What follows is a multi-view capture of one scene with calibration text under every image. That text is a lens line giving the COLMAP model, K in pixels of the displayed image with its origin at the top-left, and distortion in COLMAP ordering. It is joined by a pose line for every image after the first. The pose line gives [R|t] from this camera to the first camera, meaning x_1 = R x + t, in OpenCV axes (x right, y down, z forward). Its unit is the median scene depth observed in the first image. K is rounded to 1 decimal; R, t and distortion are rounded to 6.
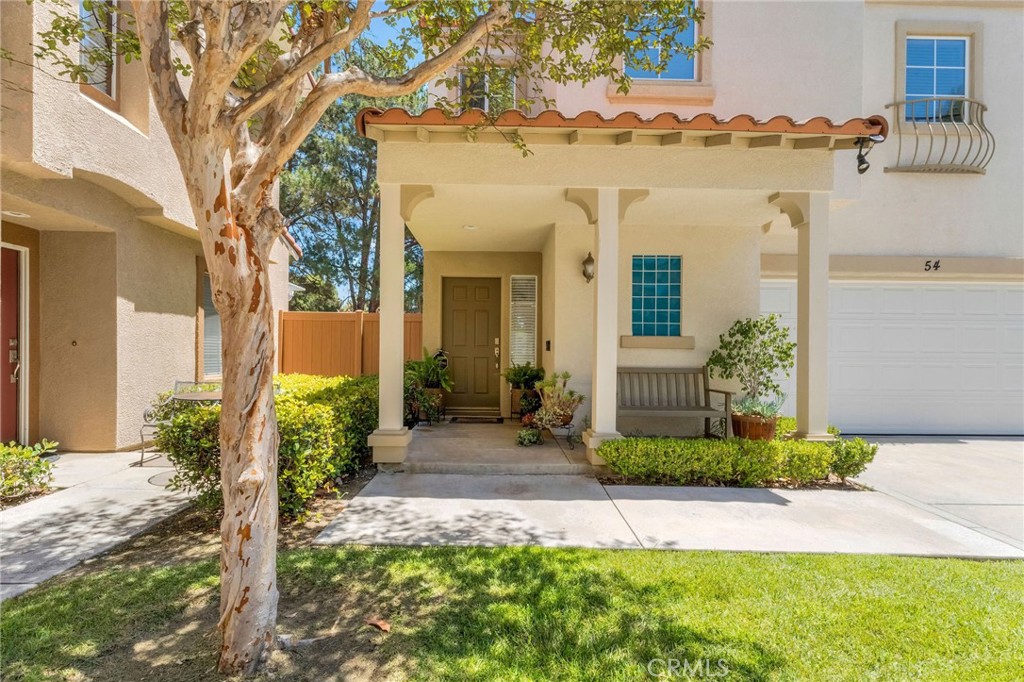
lens RADIAL K [[473.5, 0, 514.6], [0, 473.5, 348.6], [0, 0, 1]] dist [-0.000389, -0.000634]
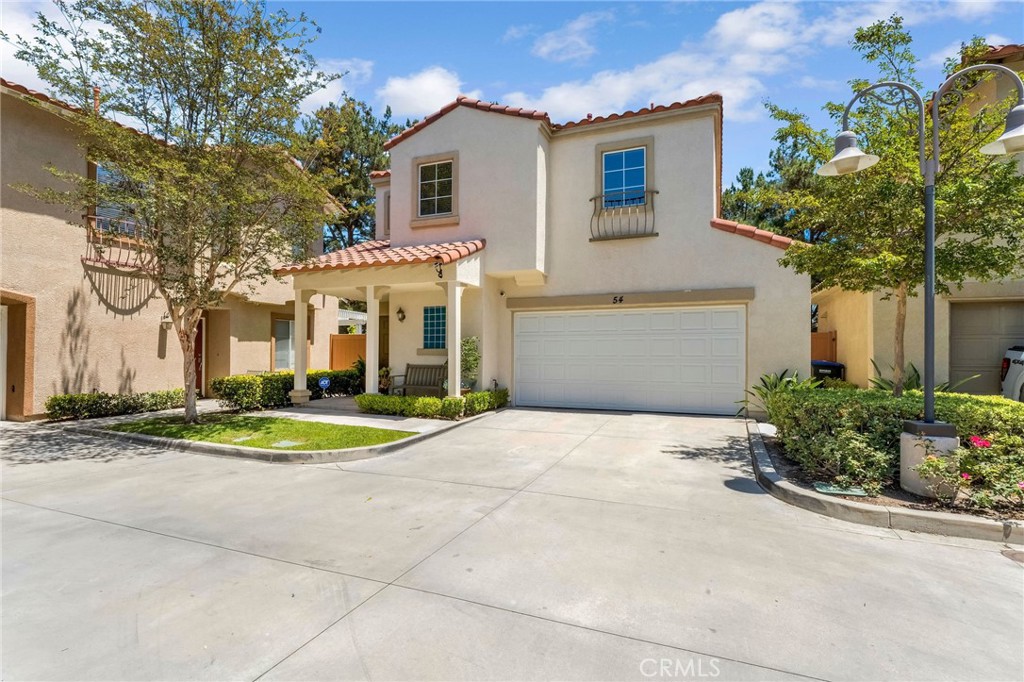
lens RADIAL K [[503.6, 0, 511.7], [0, 503.6, 343.4], [0, 0, 1]] dist [-0.002031, 0.000710]
pose [[0.917302, -0.016914, -0.397832, 1.387112], [0.010664, 0.999783, -0.017916, -0.007492], [0.398049, 0.012191, 0.917283, -0.735296]]
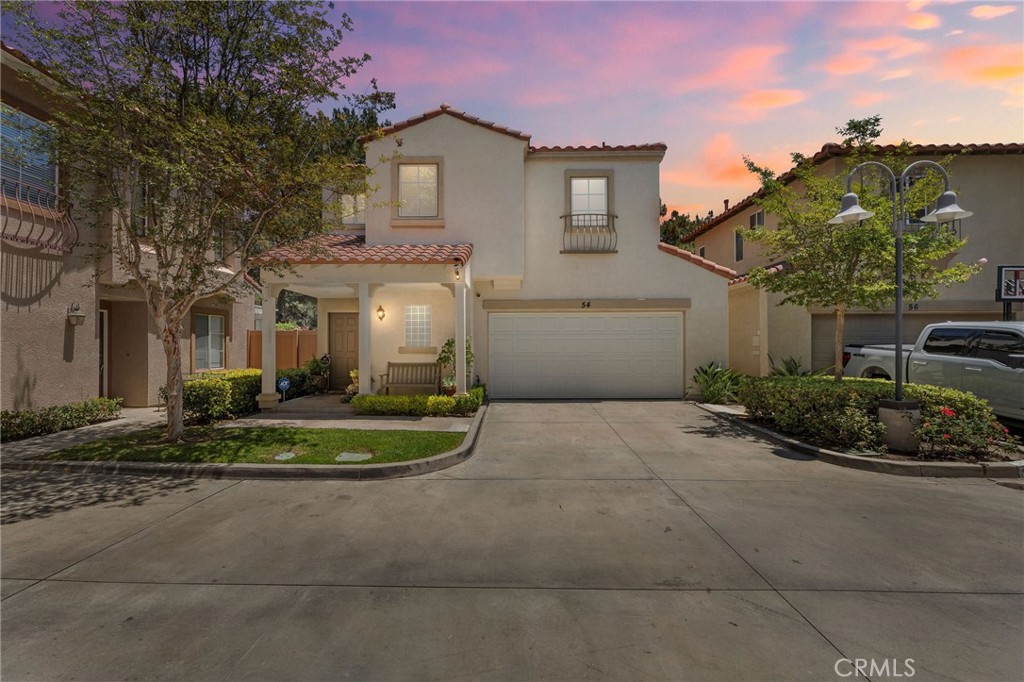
lens RADIAL K [[439.1, 0, 504.5], [0, 439.1, 335.8], [0, 0, 1]] dist [-0.002574, -0.000215]
pose [[0.999384, -0.014378, -0.032021, 0.709981], [0.013911, 0.999795, -0.014739, -0.040169], [0.032227, 0.014284, 0.999379, -0.789173]]
